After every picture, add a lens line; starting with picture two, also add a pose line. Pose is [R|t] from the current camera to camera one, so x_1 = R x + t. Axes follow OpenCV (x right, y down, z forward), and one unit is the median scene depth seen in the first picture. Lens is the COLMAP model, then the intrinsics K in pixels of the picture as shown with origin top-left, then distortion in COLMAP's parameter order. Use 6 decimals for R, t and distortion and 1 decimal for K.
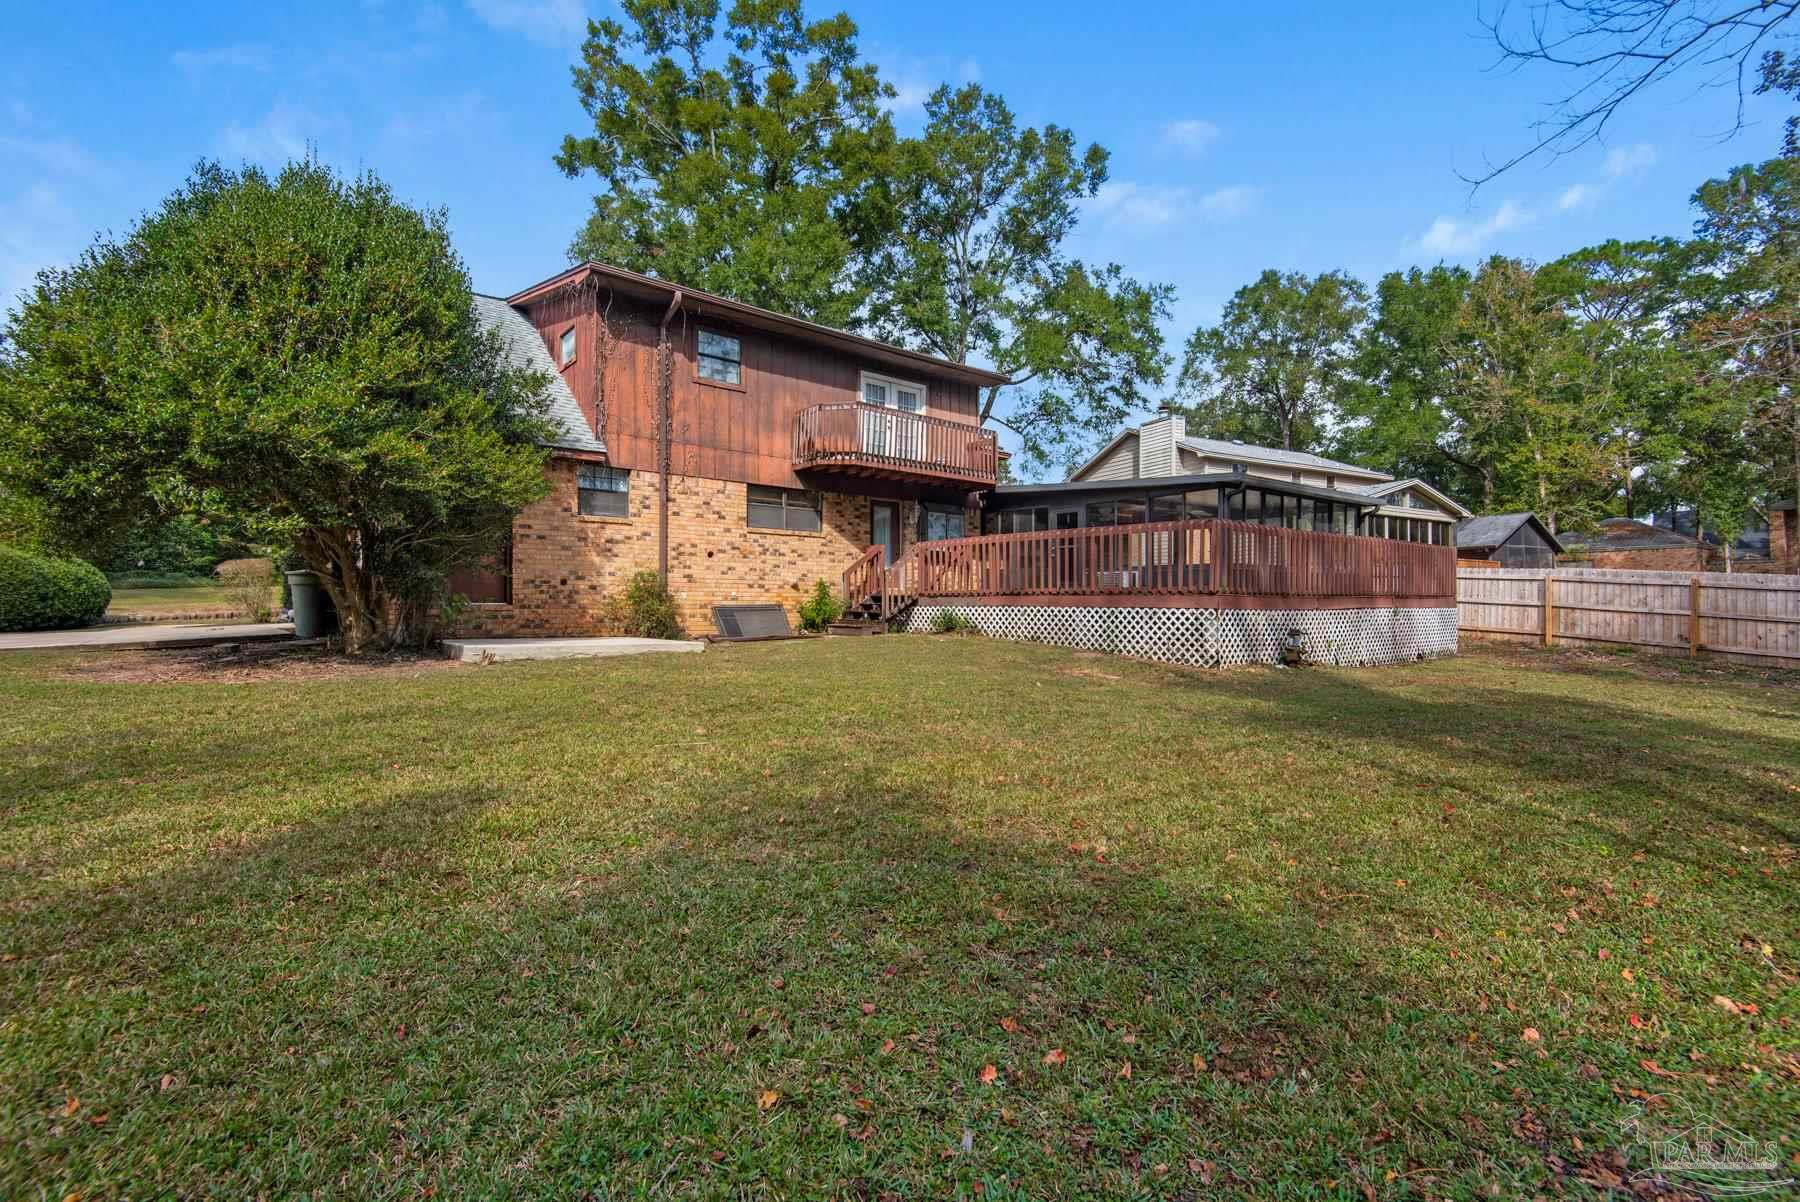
lens RADIAL K [[825.6, 0, 875.8], [0, 825.6, 566.4], [0, 0, 1]] dist [0.015912, -0.006310]
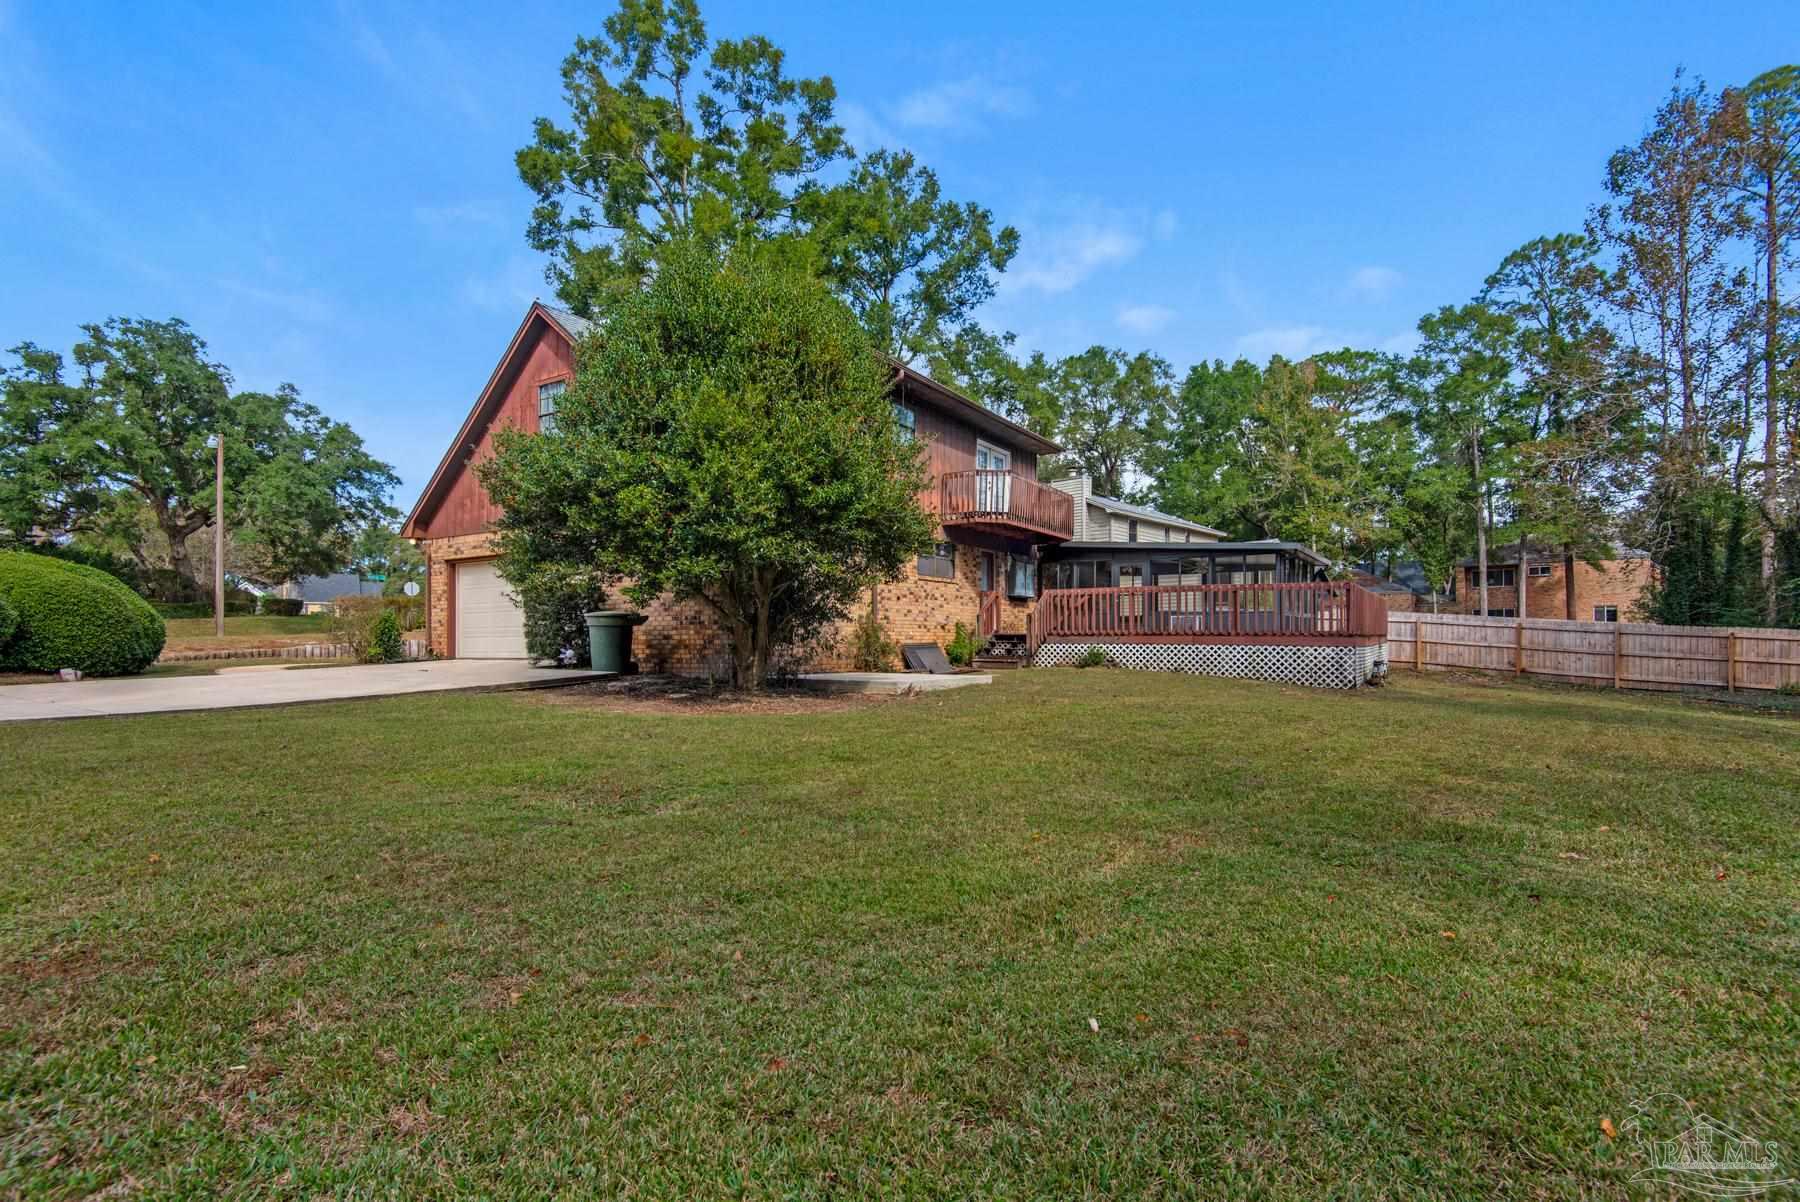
lens RADIAL K [[825.6, 0, 895.3], [0, 825.6, 611.1], [0, 0, 1]] dist [0.015912, -0.006310]
pose [[0.959956, 0.007505, 0.280049, -0.222096], [-0.011543, 0.999852, 0.012771, -0.005291], [-0.279912, -0.015493, 0.959901, -0.035744]]
